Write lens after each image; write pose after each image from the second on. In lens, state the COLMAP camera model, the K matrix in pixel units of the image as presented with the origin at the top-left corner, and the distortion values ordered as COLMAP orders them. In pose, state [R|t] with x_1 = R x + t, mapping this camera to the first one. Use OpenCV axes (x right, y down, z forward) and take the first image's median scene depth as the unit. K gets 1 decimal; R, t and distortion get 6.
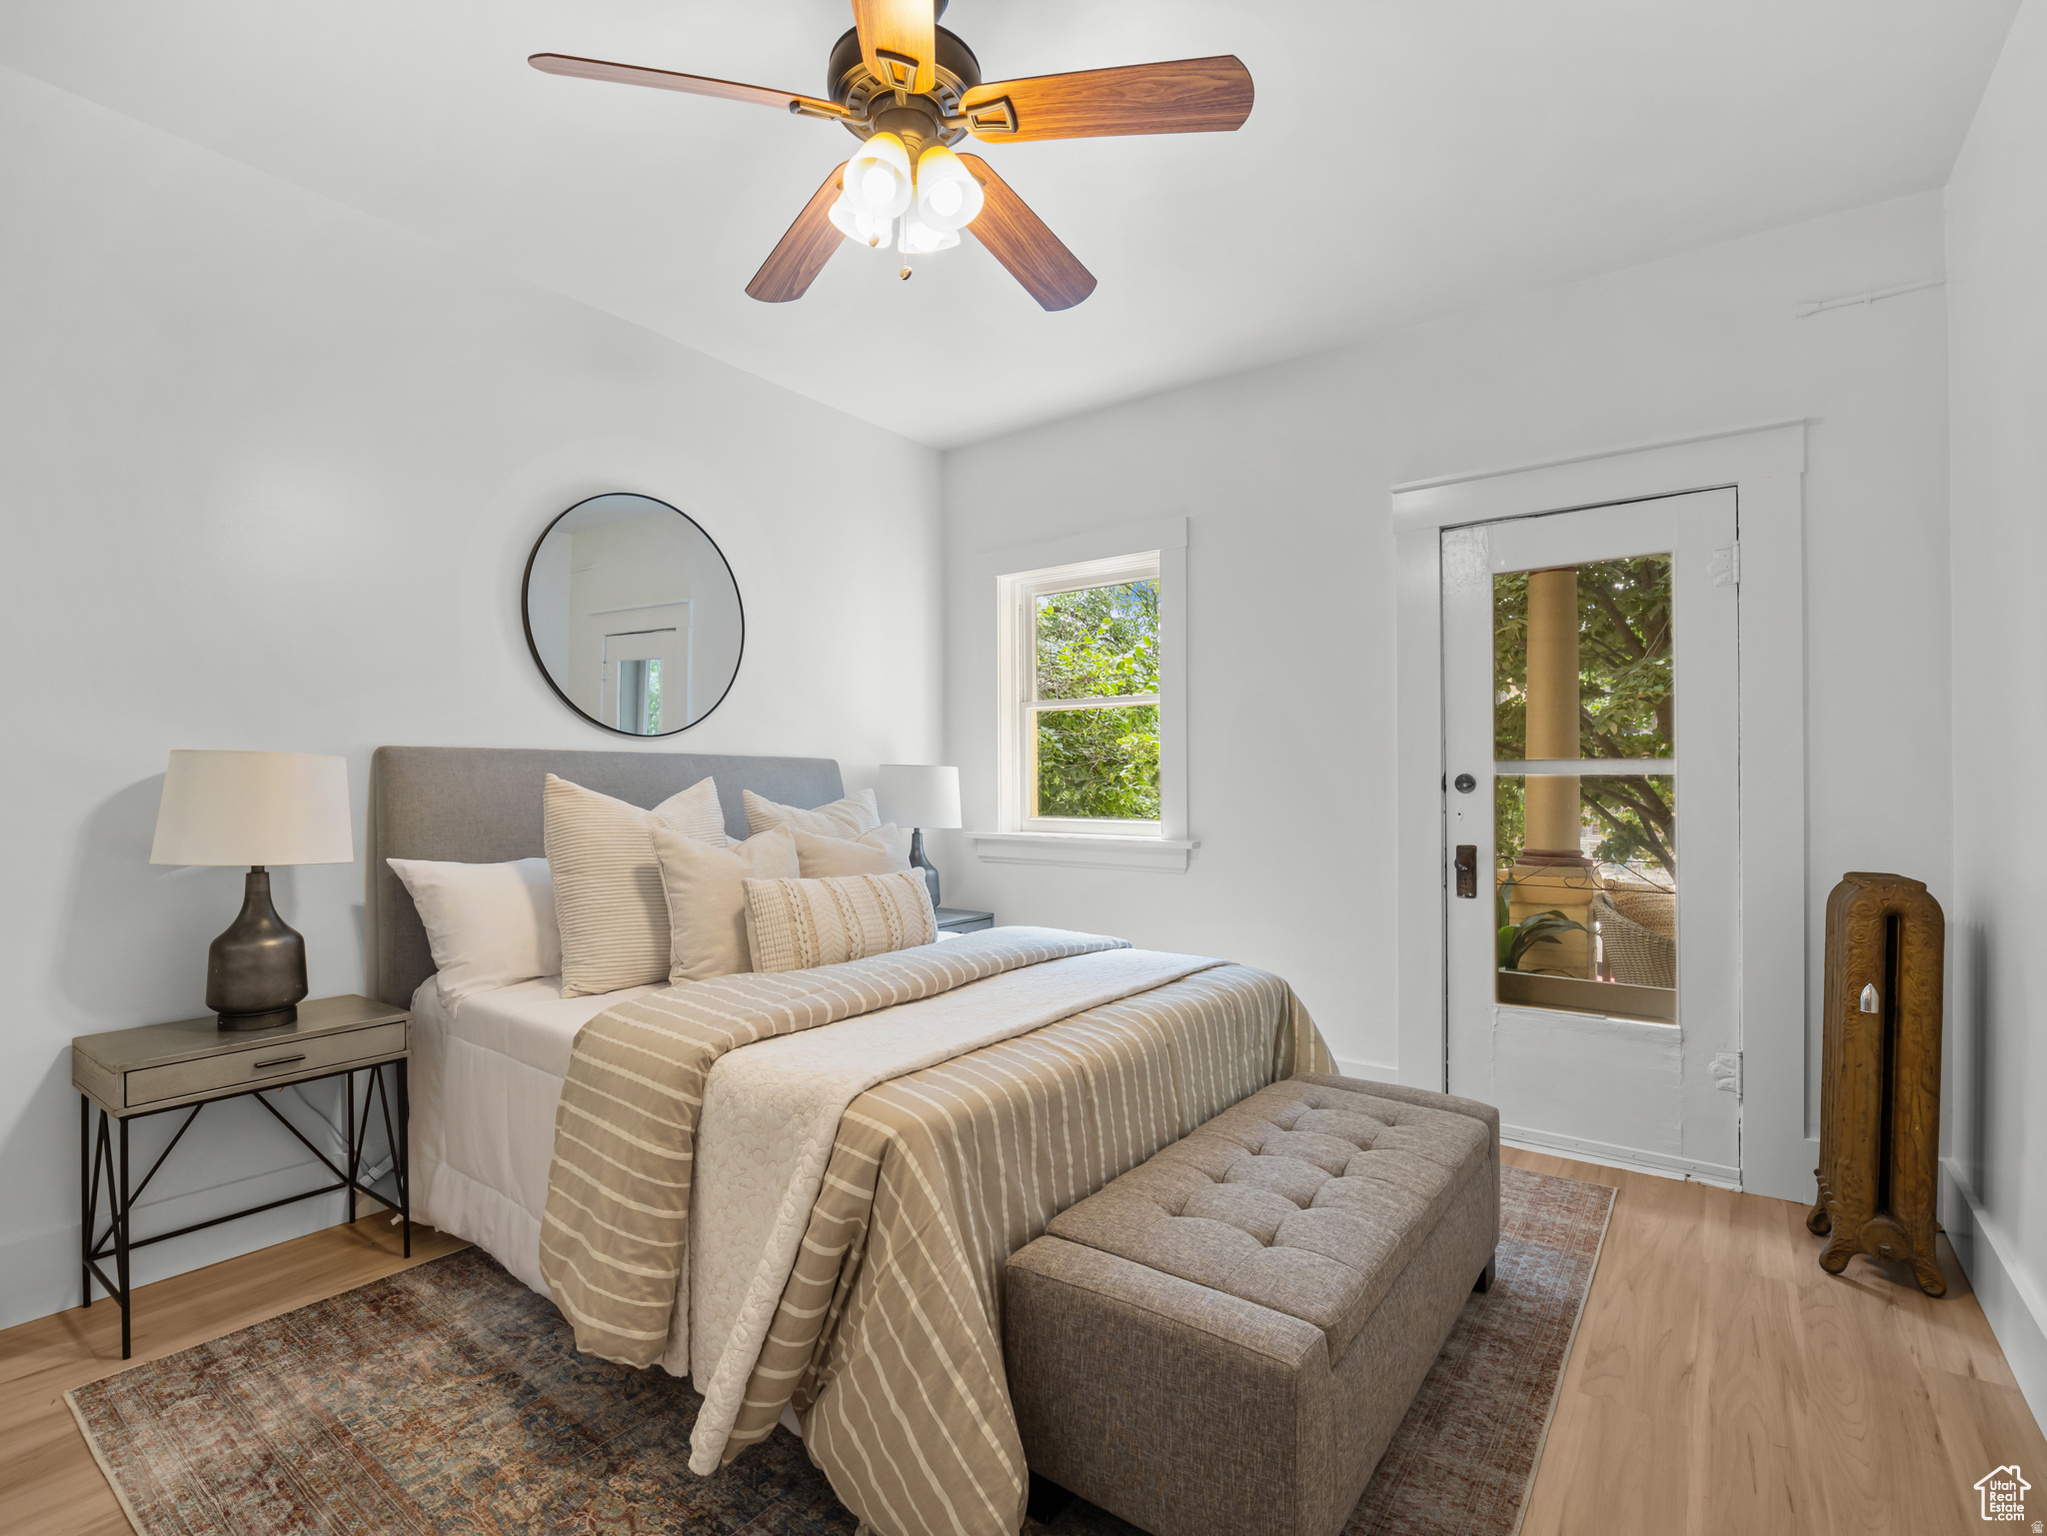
lens RADIAL K [[969.9, 0, 1029.1], [0, 969.9, 777.3], [0, 0, 1]] dist [-0.001169, -0.000261]
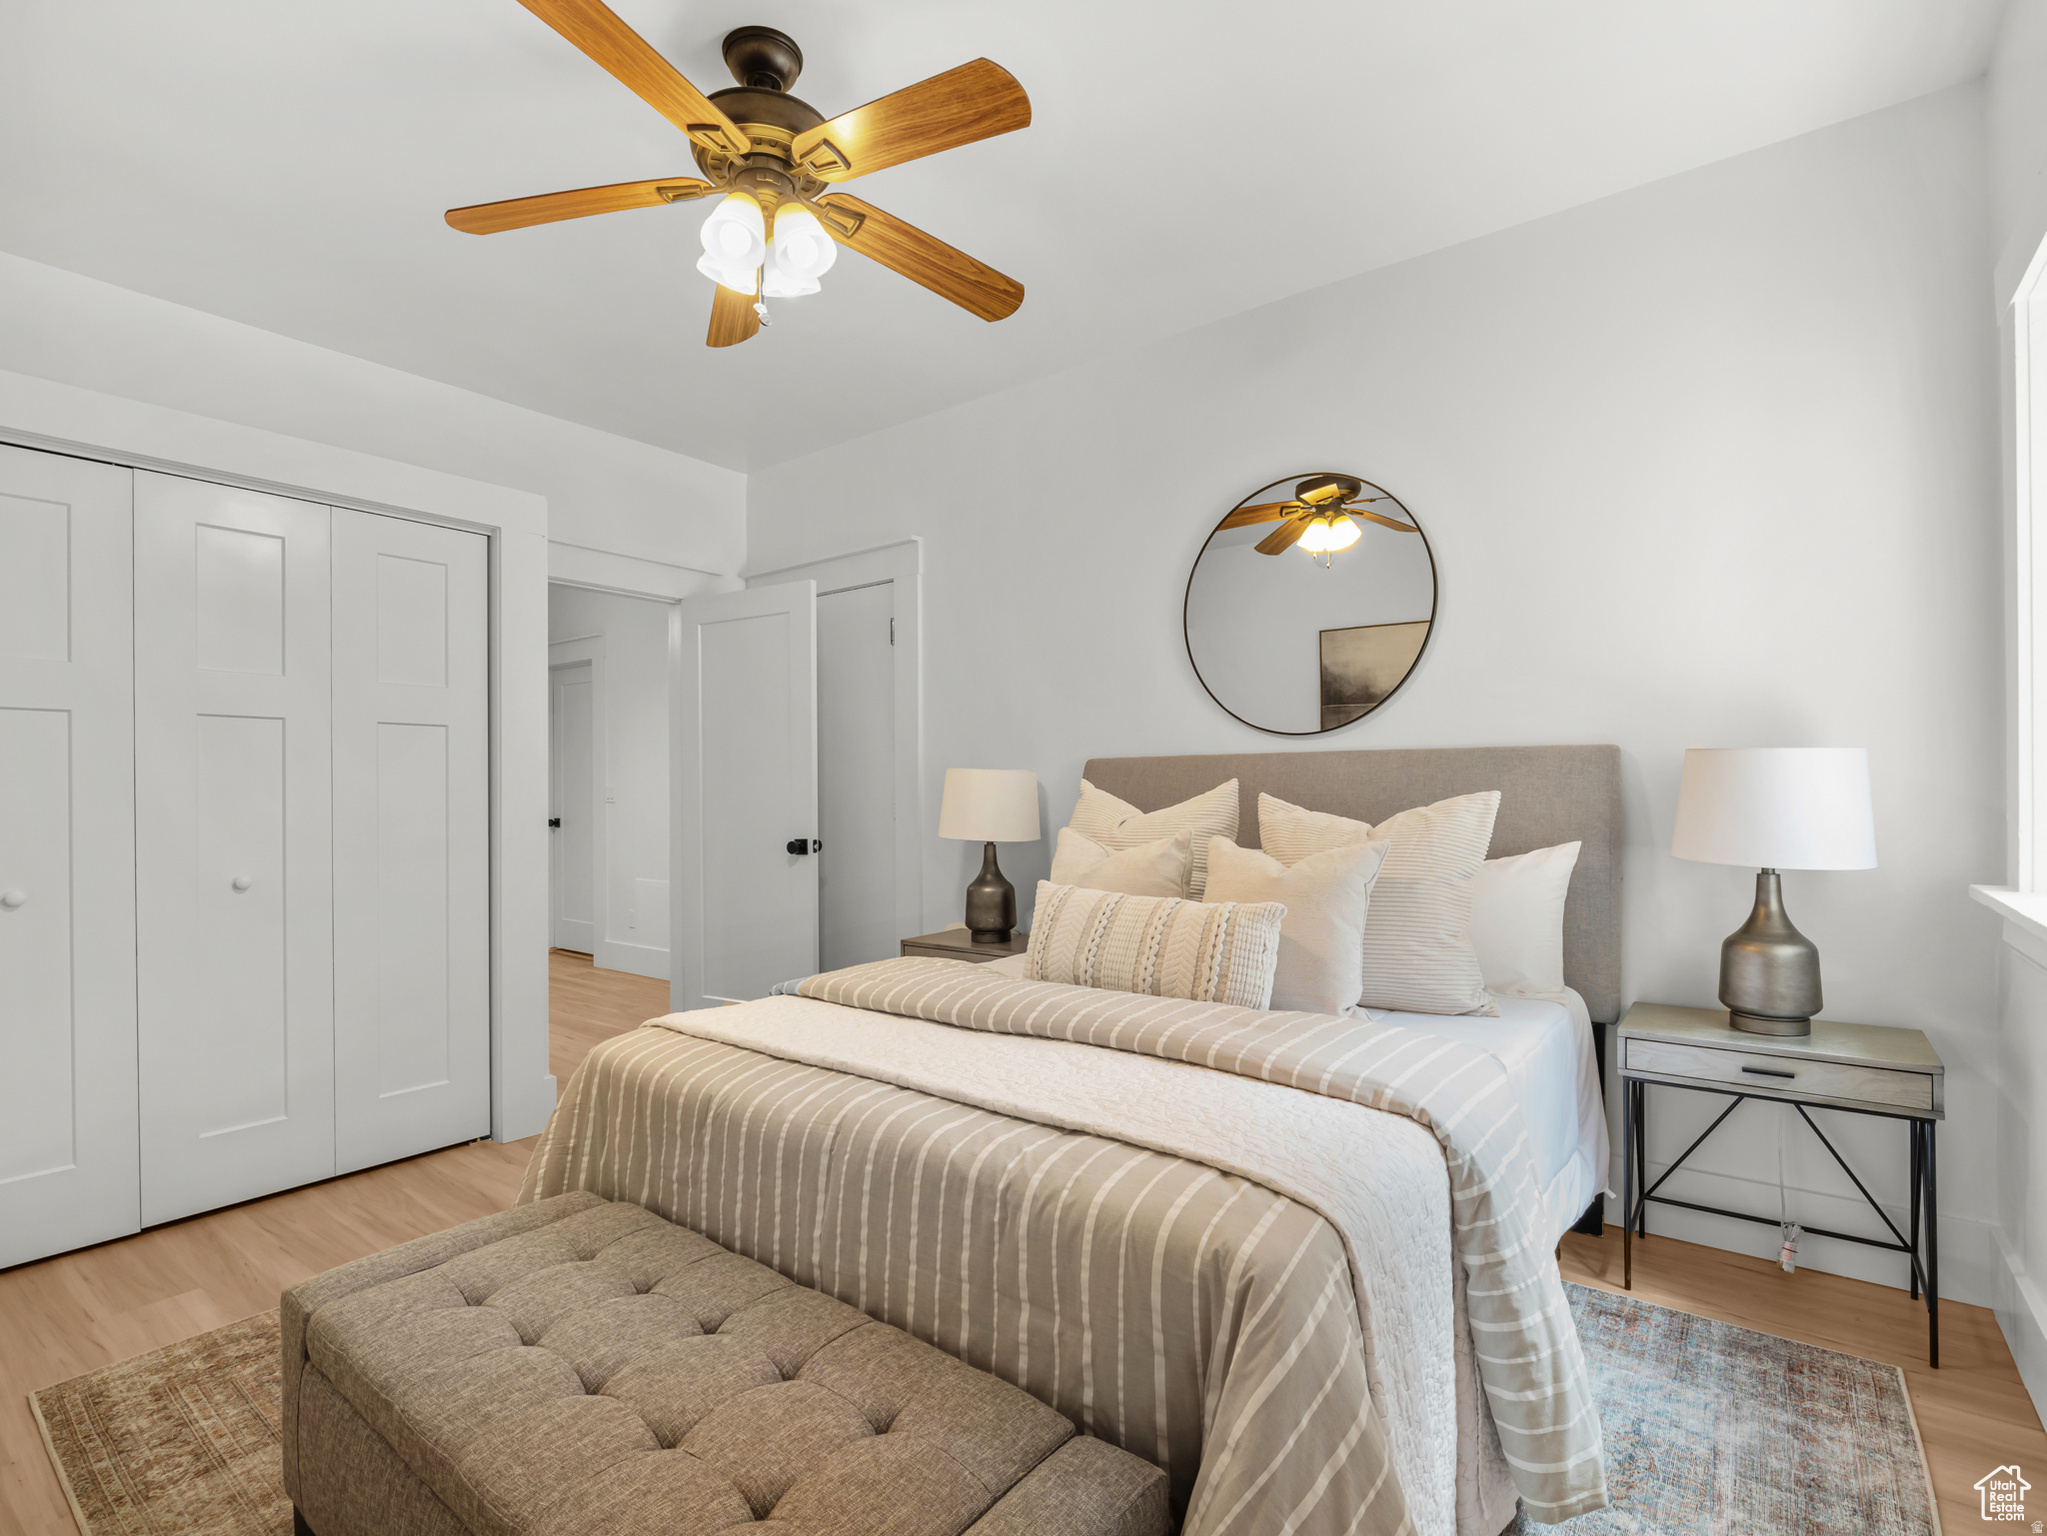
lens RADIAL K [[973.7, 0, 1015.5], [0, 973.7, 791.3], [0, 0, 1]] dist [-0.001793, -0.000541]
pose [[-0.019670, 0.001758, -0.999805, 0.686107], [0.014802, 0.999889, 0.001467, 0.008062], [0.999697, -0.014770, -0.019694, 0.926100]]
